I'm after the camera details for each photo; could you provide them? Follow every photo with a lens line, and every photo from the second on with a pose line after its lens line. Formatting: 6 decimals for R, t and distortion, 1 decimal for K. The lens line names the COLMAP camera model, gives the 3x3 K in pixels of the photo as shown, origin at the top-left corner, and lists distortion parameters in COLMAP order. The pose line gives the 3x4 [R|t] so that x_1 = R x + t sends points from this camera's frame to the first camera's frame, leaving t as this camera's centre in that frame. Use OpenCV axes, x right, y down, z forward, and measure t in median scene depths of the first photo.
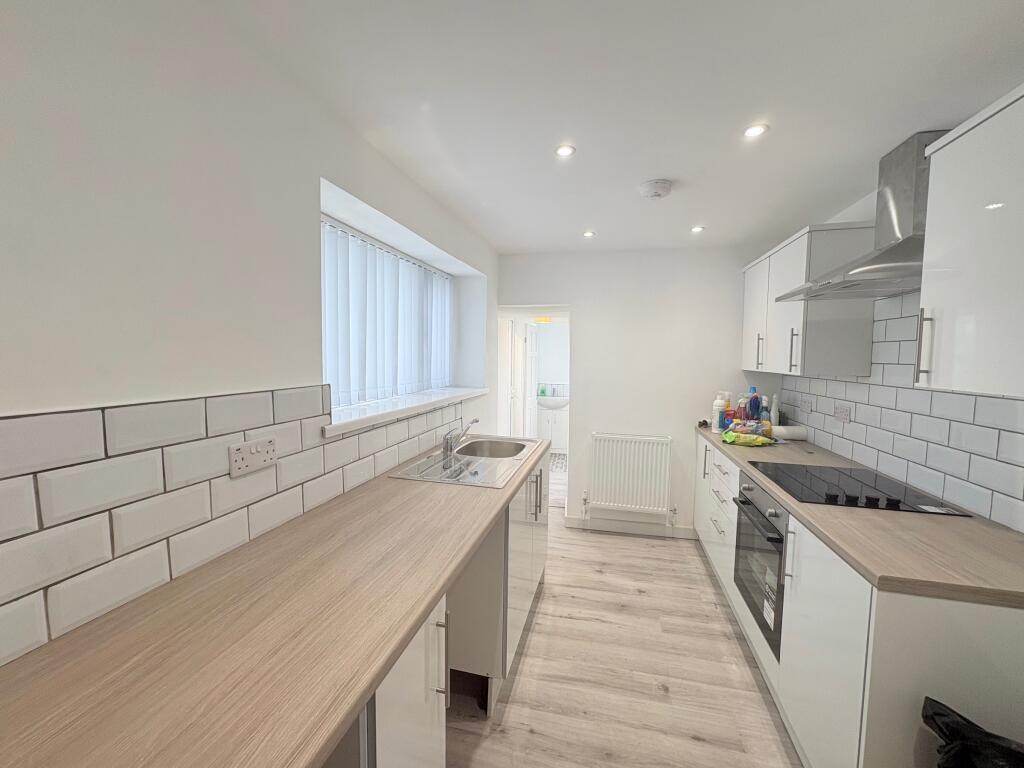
lens RADIAL K [[410.1, 0, 512.0], [0, 410.1, 384.0], [0, 0, 1]] dist [-0.000859, -0.000123]
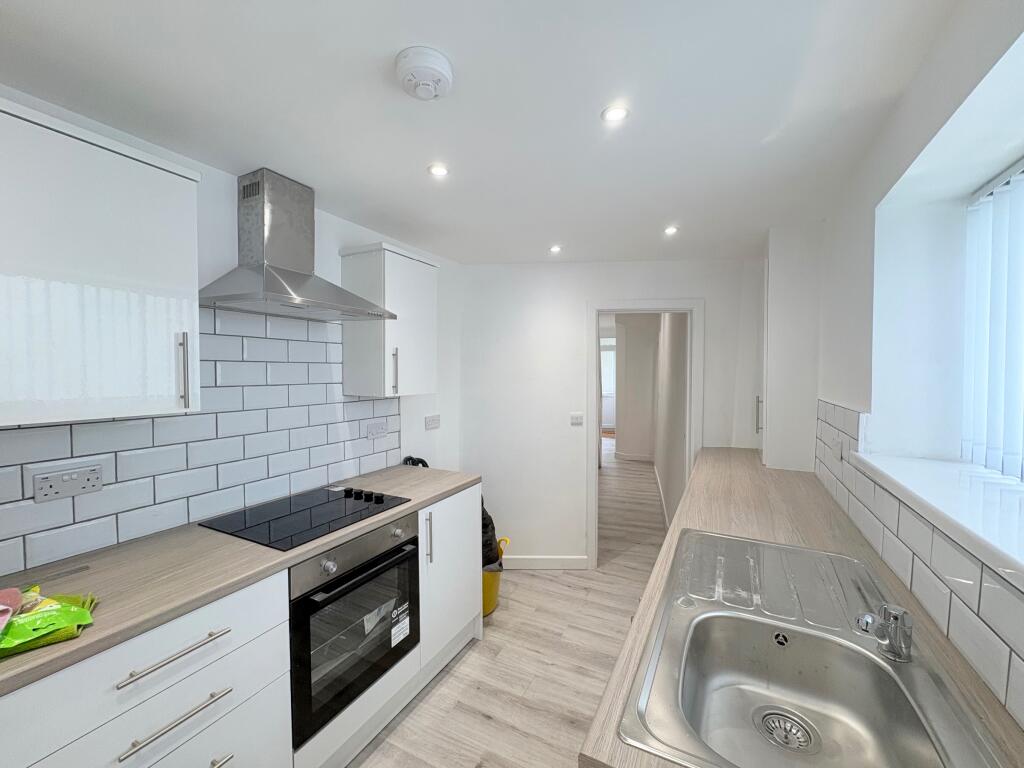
lens RADIAL K [[410.1, 0, 512.0], [0, 410.1, 384.0], [0, 0, 1]] dist [-0.000859, -0.000123]
pose [[-0.965909, -0.021088, 0.258021, 0.117279], [0.004403, 0.995194, 0.097820, -0.160170], [-0.258844, 0.095621, -0.961175, 2.004007]]
